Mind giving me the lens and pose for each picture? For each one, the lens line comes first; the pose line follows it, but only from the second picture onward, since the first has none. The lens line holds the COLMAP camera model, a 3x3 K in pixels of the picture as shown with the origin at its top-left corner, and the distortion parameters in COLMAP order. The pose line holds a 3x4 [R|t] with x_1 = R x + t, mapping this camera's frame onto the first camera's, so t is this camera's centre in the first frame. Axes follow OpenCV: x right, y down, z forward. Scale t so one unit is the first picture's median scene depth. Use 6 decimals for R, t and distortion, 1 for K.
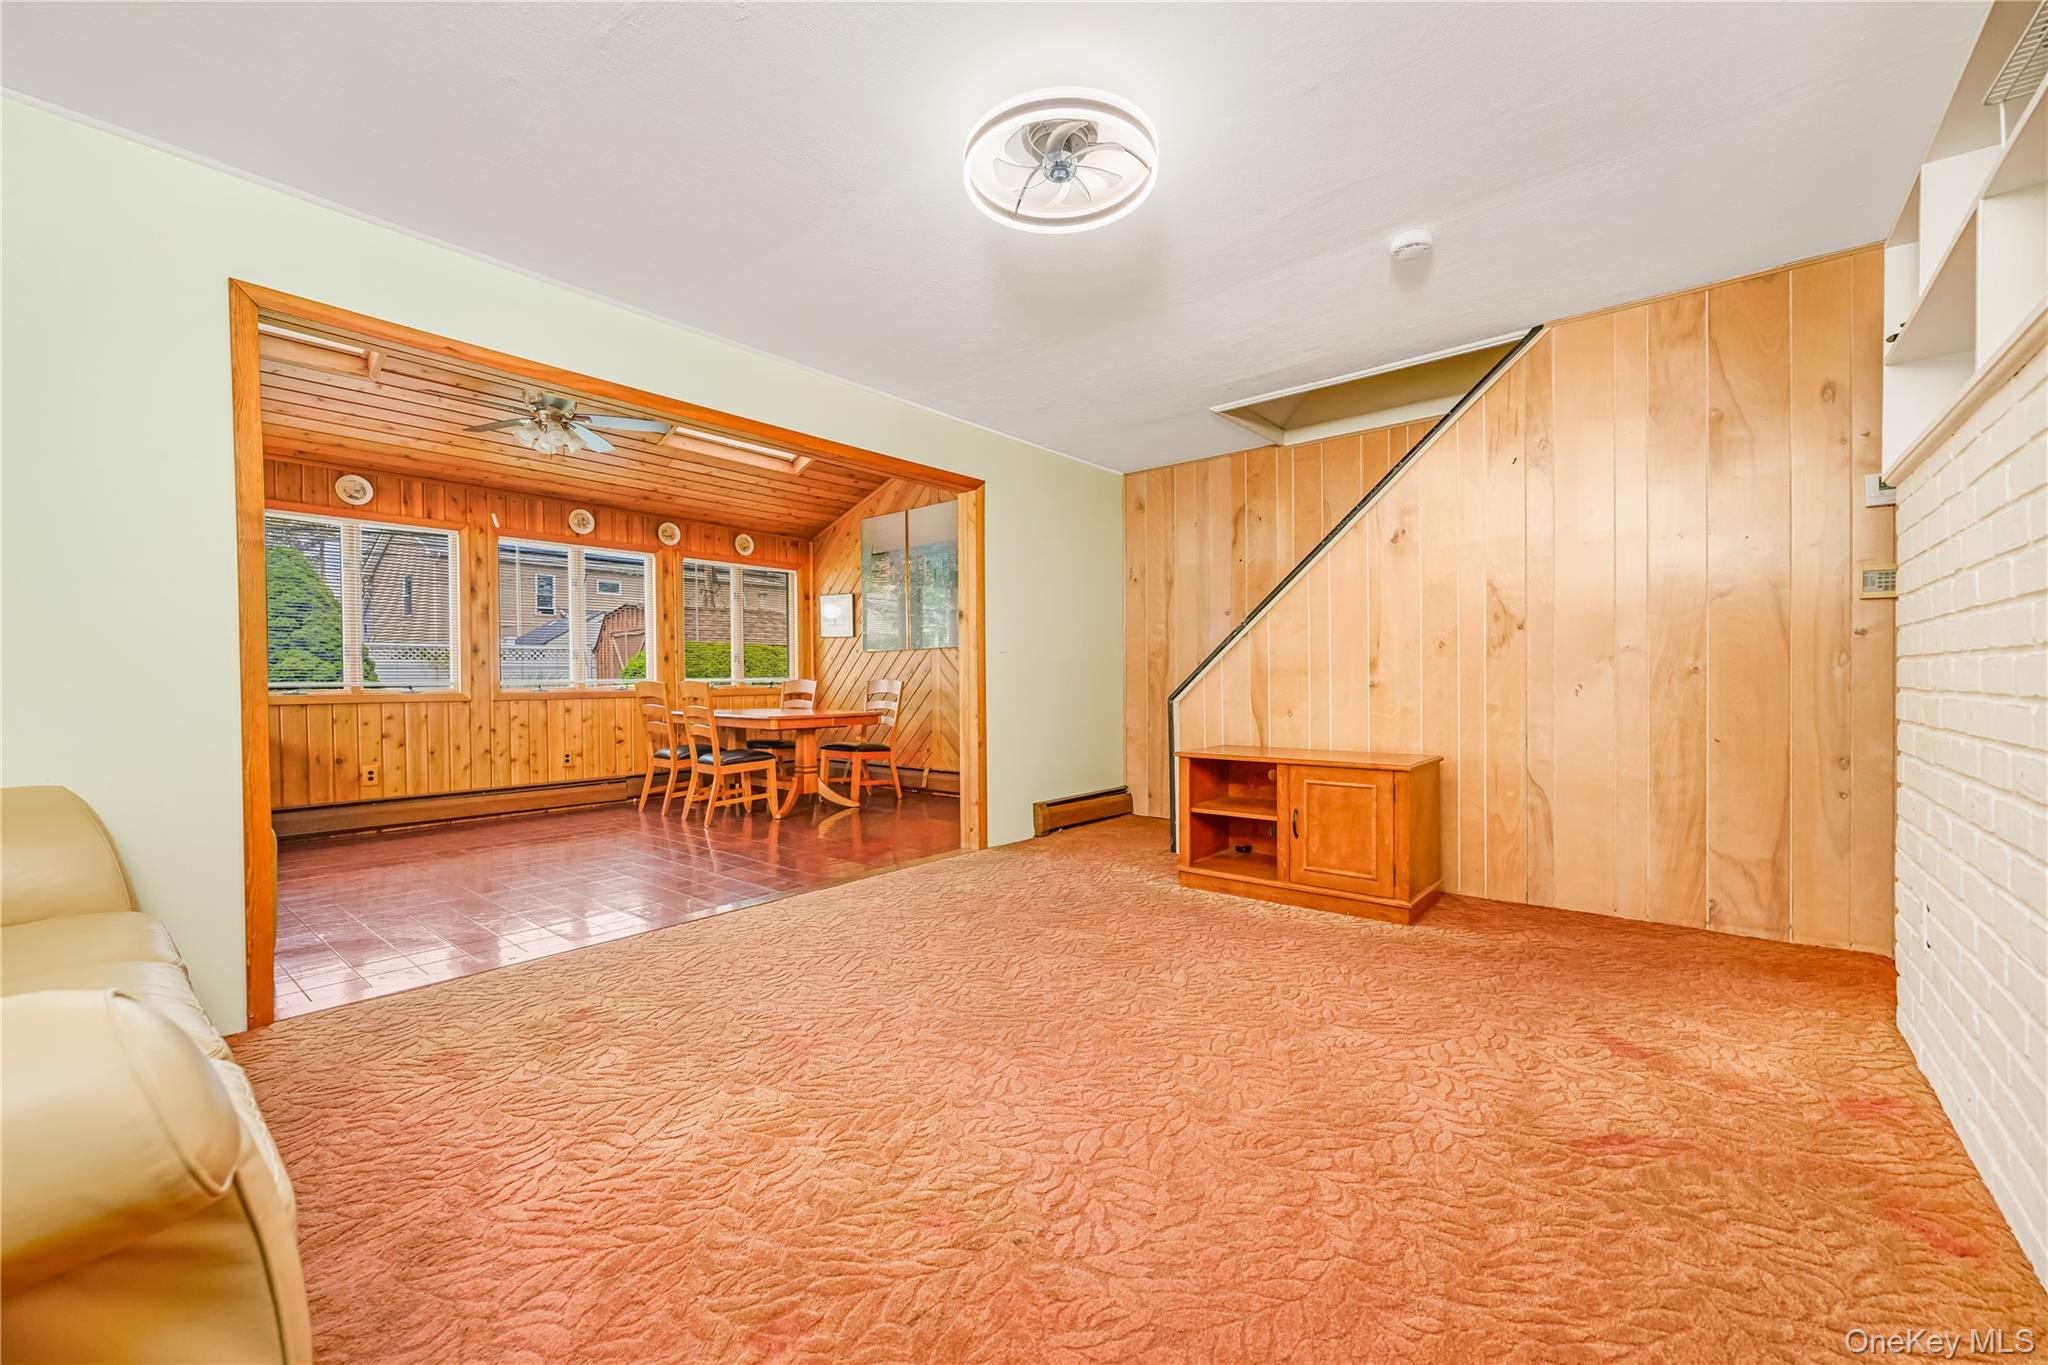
lens RADIAL K [[812.3, 0, 1023.2], [0, 812.3, 685.0], [0, 0, 1]] dist [0.000587, 0.000016]
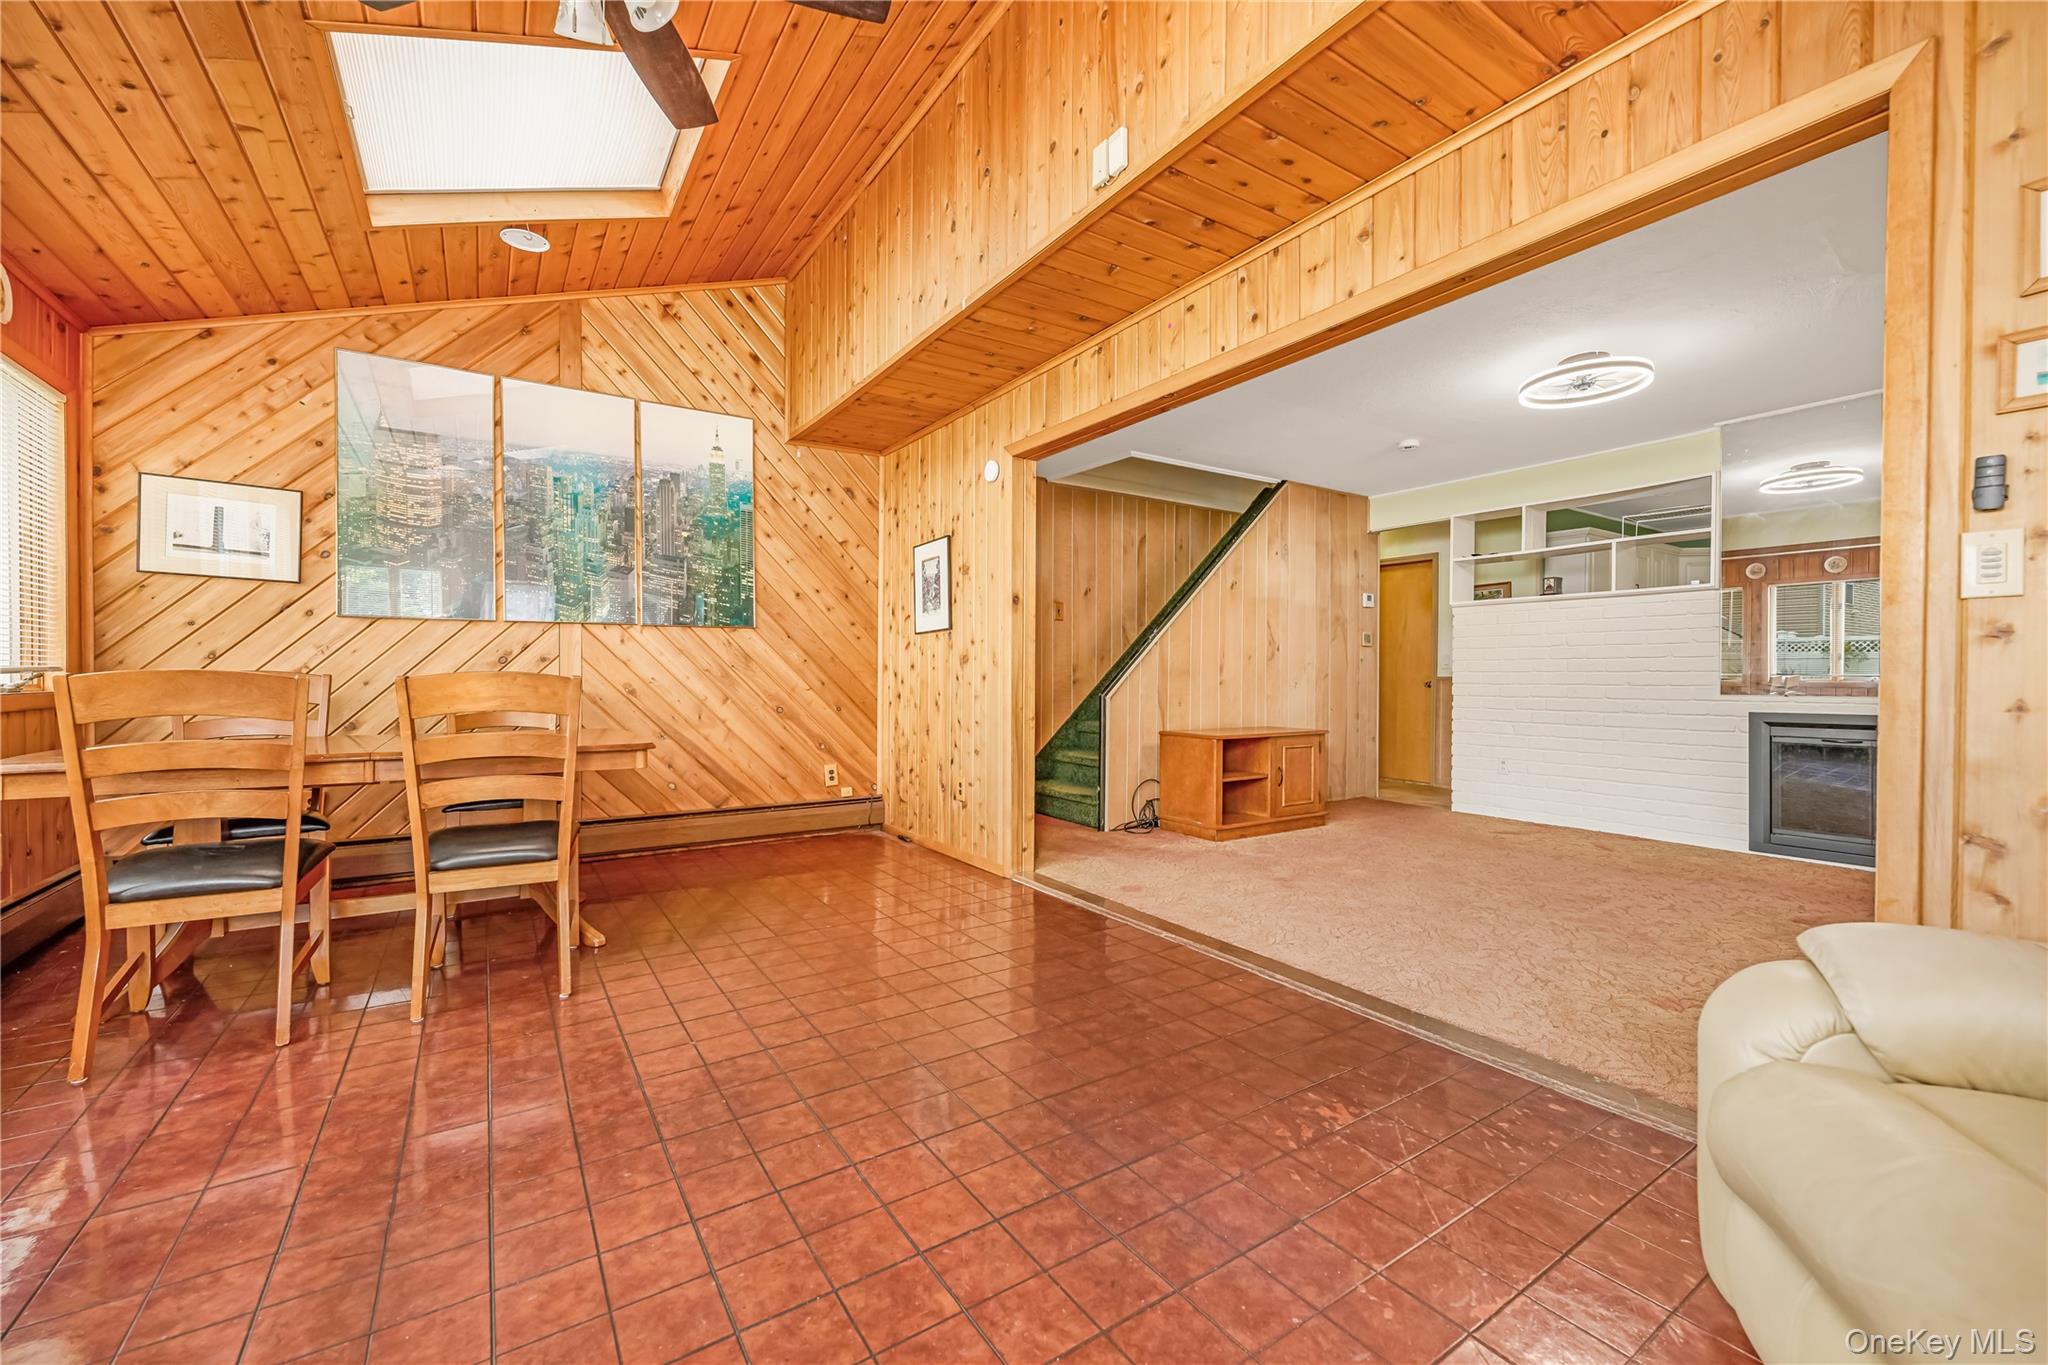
lens RADIAL K [[812.3, 0, 1021.8], [0, 812.3, 683.7], [0, 0, 1]] dist [0.000587, 0.000016]
pose [[0.287471, 0.002057, 0.957787, -0.579091], [0.003165, 0.999990, -0.003098, 0.002826], [-0.957784, 0.003922, 0.287461, 0.489272]]
